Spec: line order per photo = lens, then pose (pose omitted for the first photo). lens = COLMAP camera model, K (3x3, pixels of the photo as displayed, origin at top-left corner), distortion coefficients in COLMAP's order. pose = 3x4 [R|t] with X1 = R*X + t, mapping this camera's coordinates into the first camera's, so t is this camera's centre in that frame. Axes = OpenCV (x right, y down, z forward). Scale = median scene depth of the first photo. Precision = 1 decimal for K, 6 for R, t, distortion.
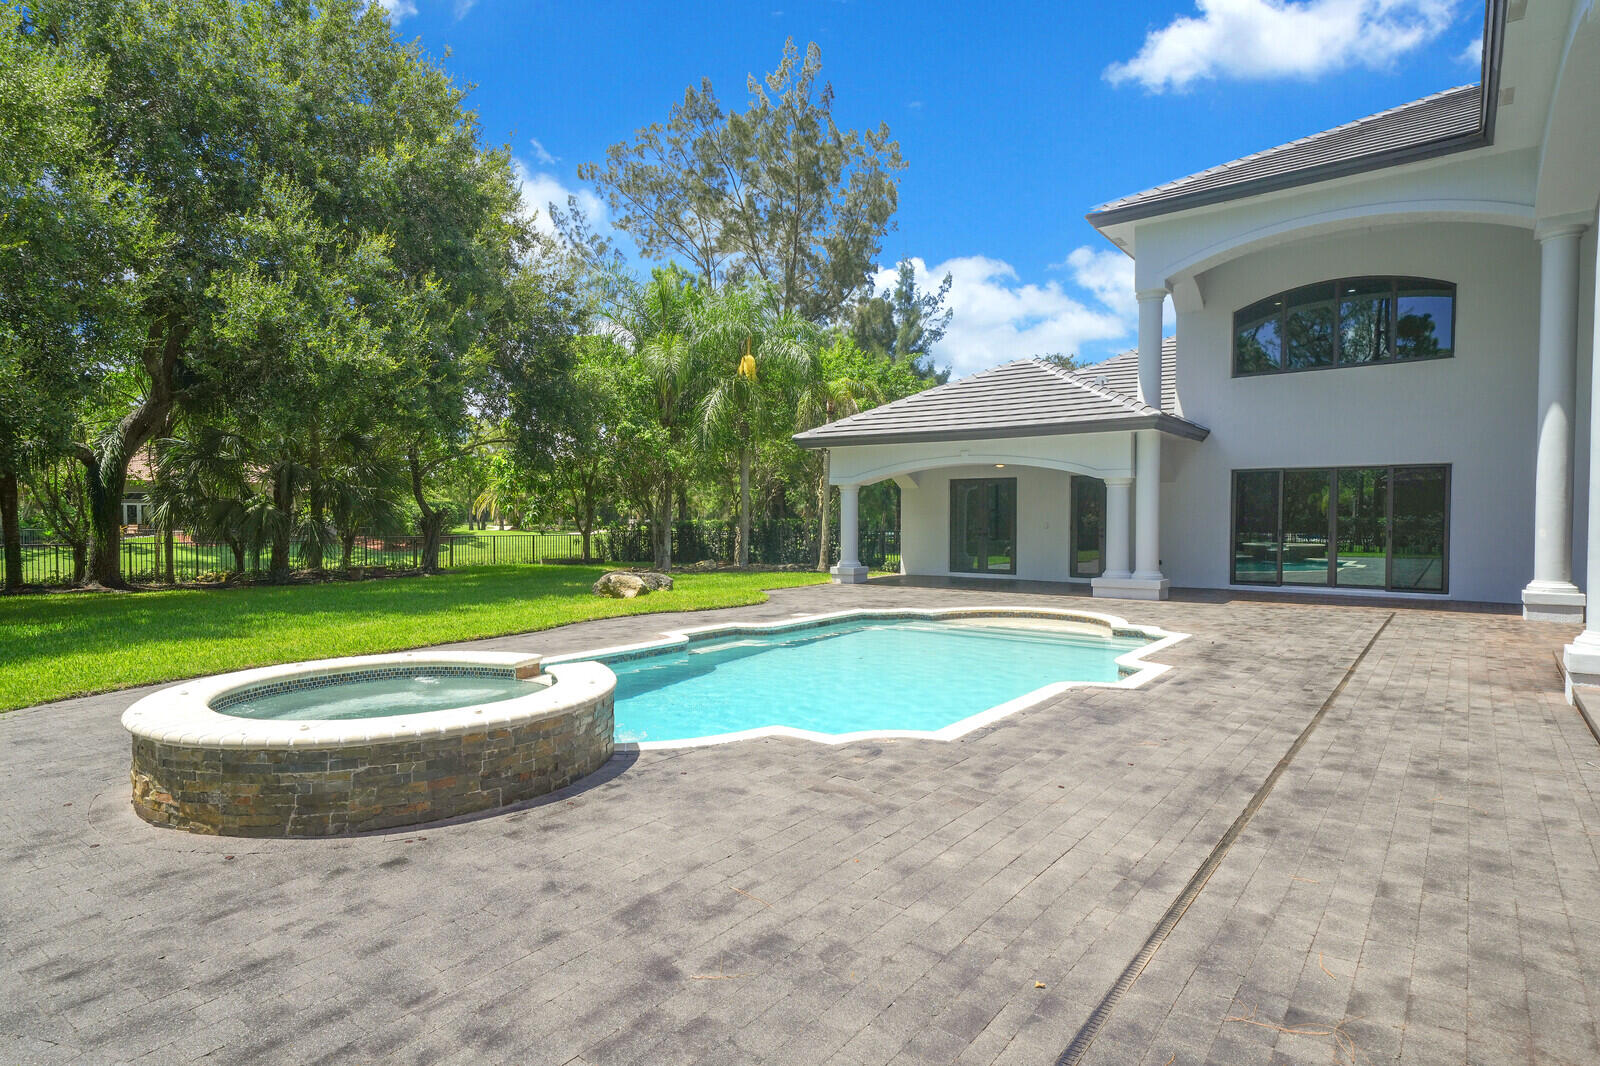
lens RADIAL K [[878.7, 0, 800.8], [0, 878.7, 537.7], [0, 0, 1]] dist [0.021783, 0.000356]
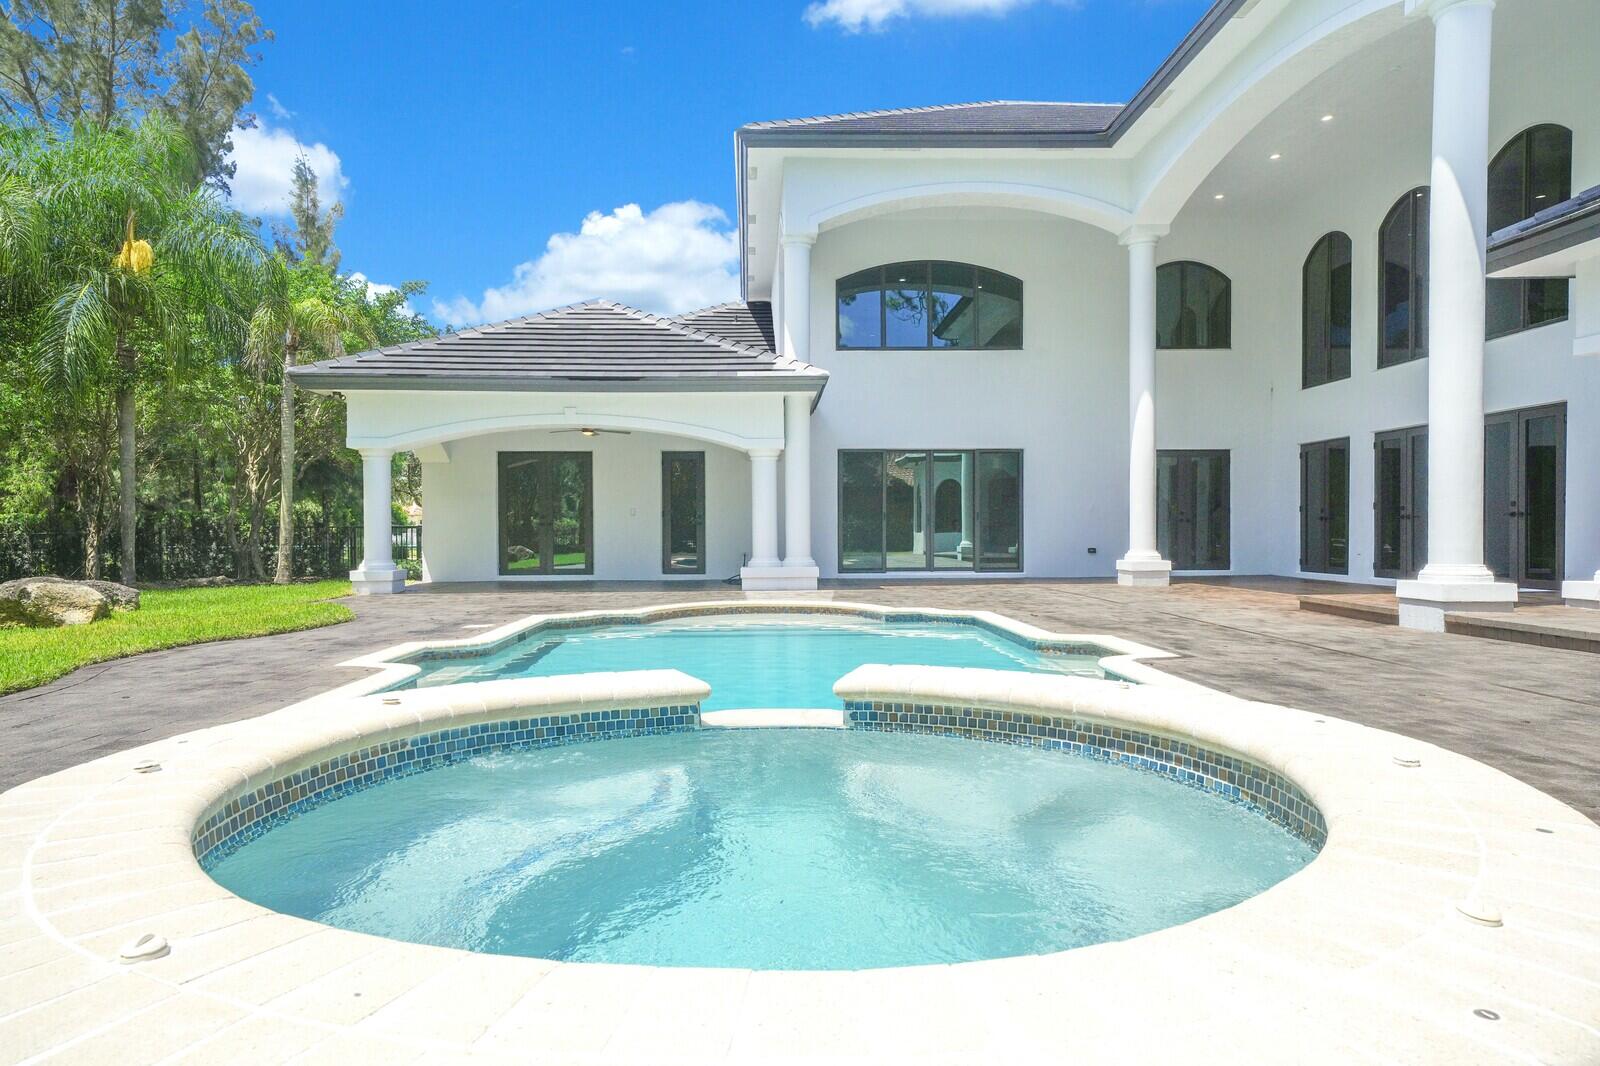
lens RADIAL K [[996.5, 0, 800.8], [0, 996.5, 537.9], [0, 0, 1]] dist [0.027732, 0.000808]
pose [[0.773463, -0.009130, 0.633776, -0.260588], [0.021751, 0.999690, -0.012143, 0.035427], [-0.633468, 0.023177, 0.773422, 0.274241]]
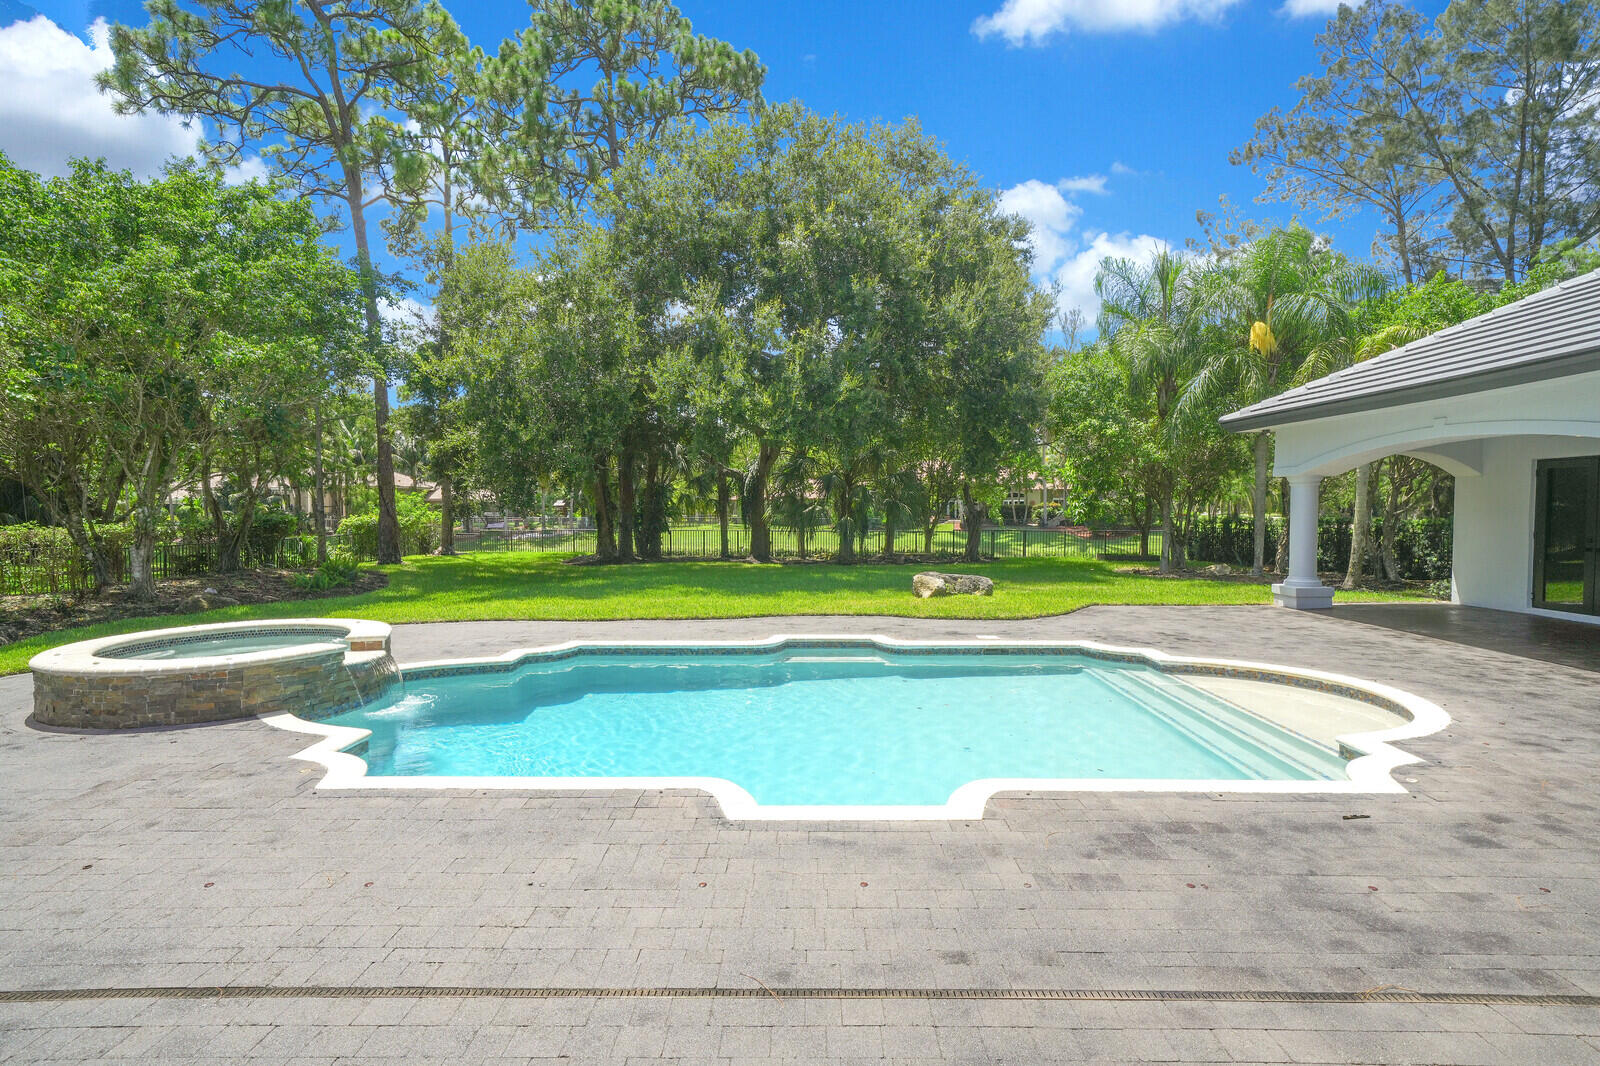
lens RADIAL K [[739.1, 0, 796.7], [0, 739.1, 537.6], [0, 0, 1]] dist [0.000944, 0.005419]
pose [[0.581603, 0.031831, -0.812850, 0.450117], [-0.016998, 0.999492, 0.026977, -0.025187], [0.813295, -0.001873, 0.581849, 0.401257]]
